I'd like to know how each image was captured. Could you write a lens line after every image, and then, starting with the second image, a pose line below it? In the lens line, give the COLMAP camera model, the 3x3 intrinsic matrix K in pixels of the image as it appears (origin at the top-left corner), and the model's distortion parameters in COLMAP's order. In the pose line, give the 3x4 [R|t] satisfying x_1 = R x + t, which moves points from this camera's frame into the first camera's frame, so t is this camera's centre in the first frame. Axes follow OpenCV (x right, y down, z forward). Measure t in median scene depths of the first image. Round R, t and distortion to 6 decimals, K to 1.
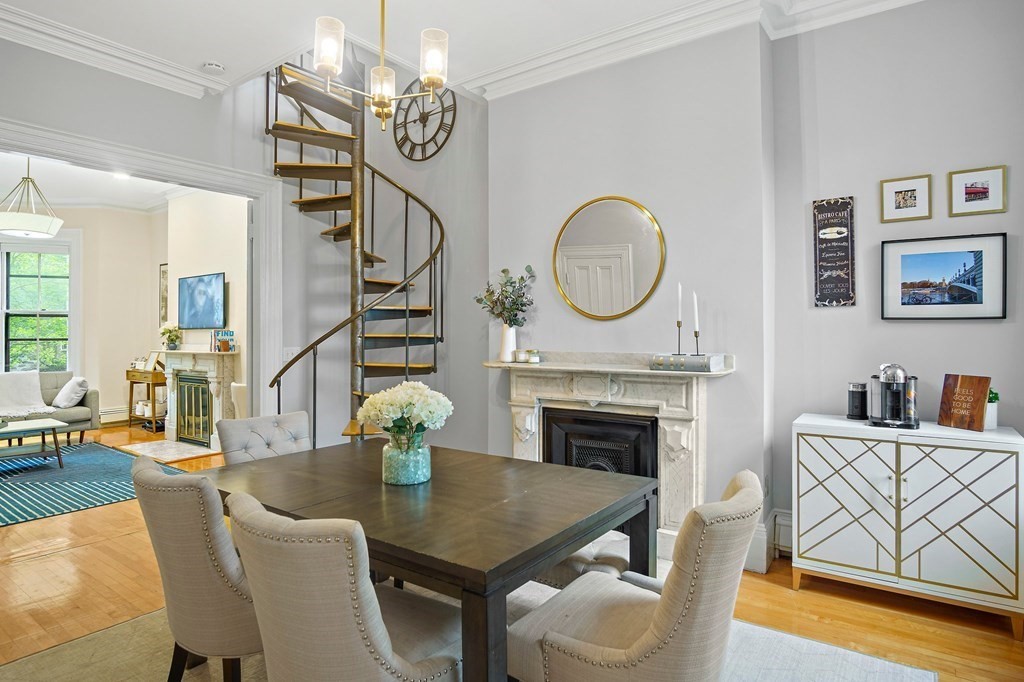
lens RADIAL K [[551.3, 0, 506.0], [0, 551.3, 337.8], [0, 0, 1]] dist [-0.033723, 0.008726]
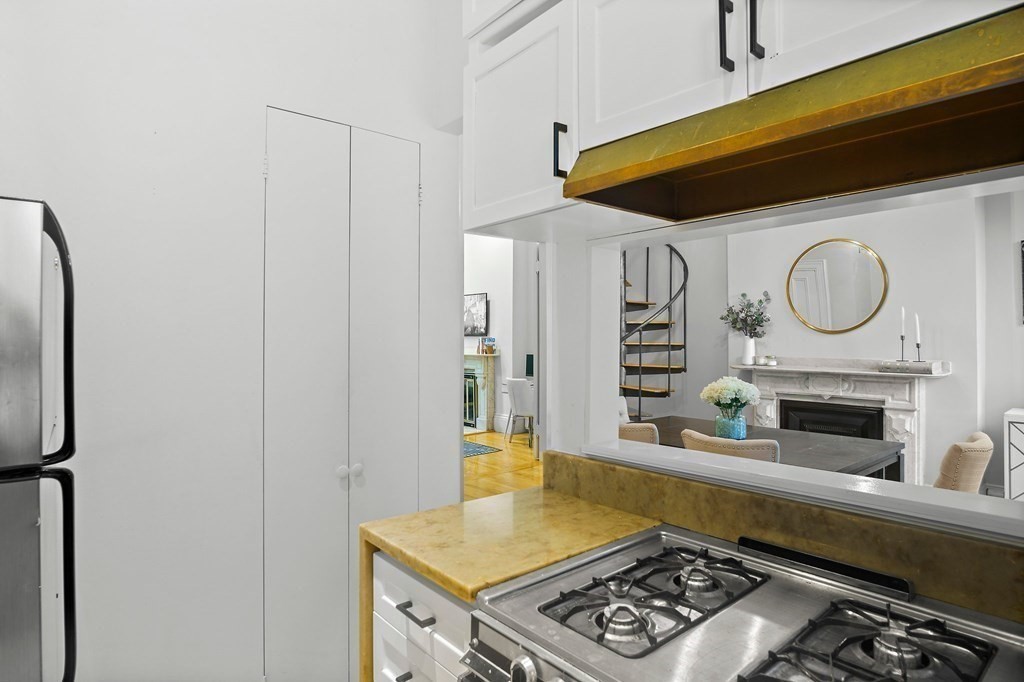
lens RADIAL K [[551.3, 0, 510.1], [0, 551.3, 334.5], [0, 0, 1]] dist [-0.033723, 0.008726]
pose [[0.971862, 0.000777, -0.235549, -0.274672], [-0.002815, 0.999961, -0.008316, -0.018080], [0.235534, 0.008745, 0.971827, -0.457869]]
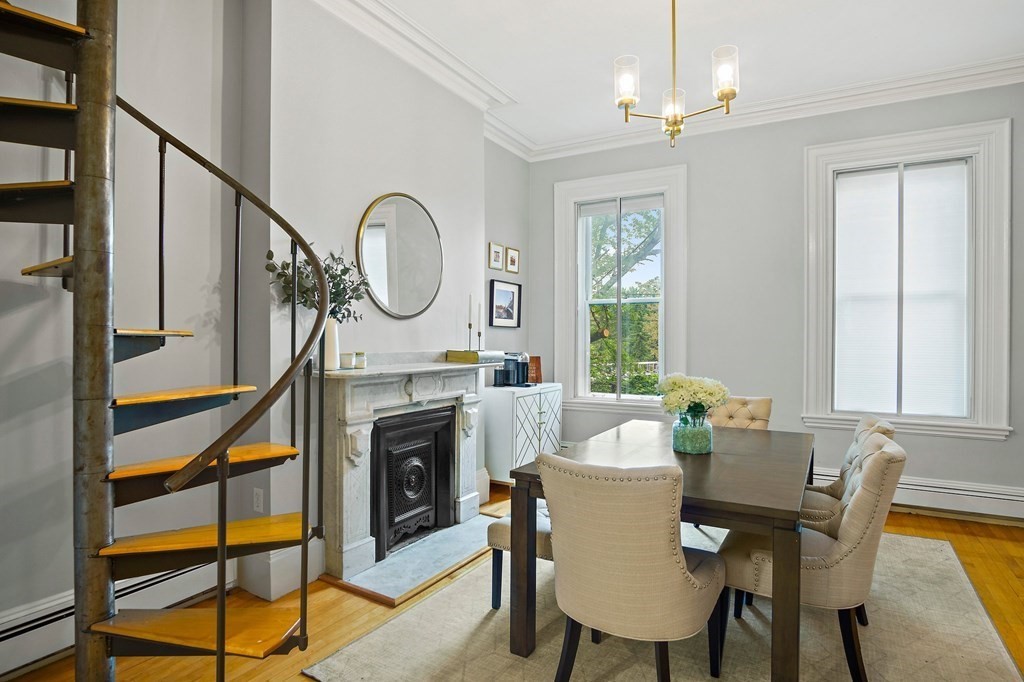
lens RADIAL K [[551.3, 0, 505.0], [0, 551.3, 335.8], [0, 0, 1]] dist [-0.033723, 0.008726]
pose [[-0.087968, -0.000265, 0.996123, -0.856688], [-0.006144, 0.999981, -0.000277, -0.003189], [-0.996104, -0.006144, -0.087968, 0.951759]]
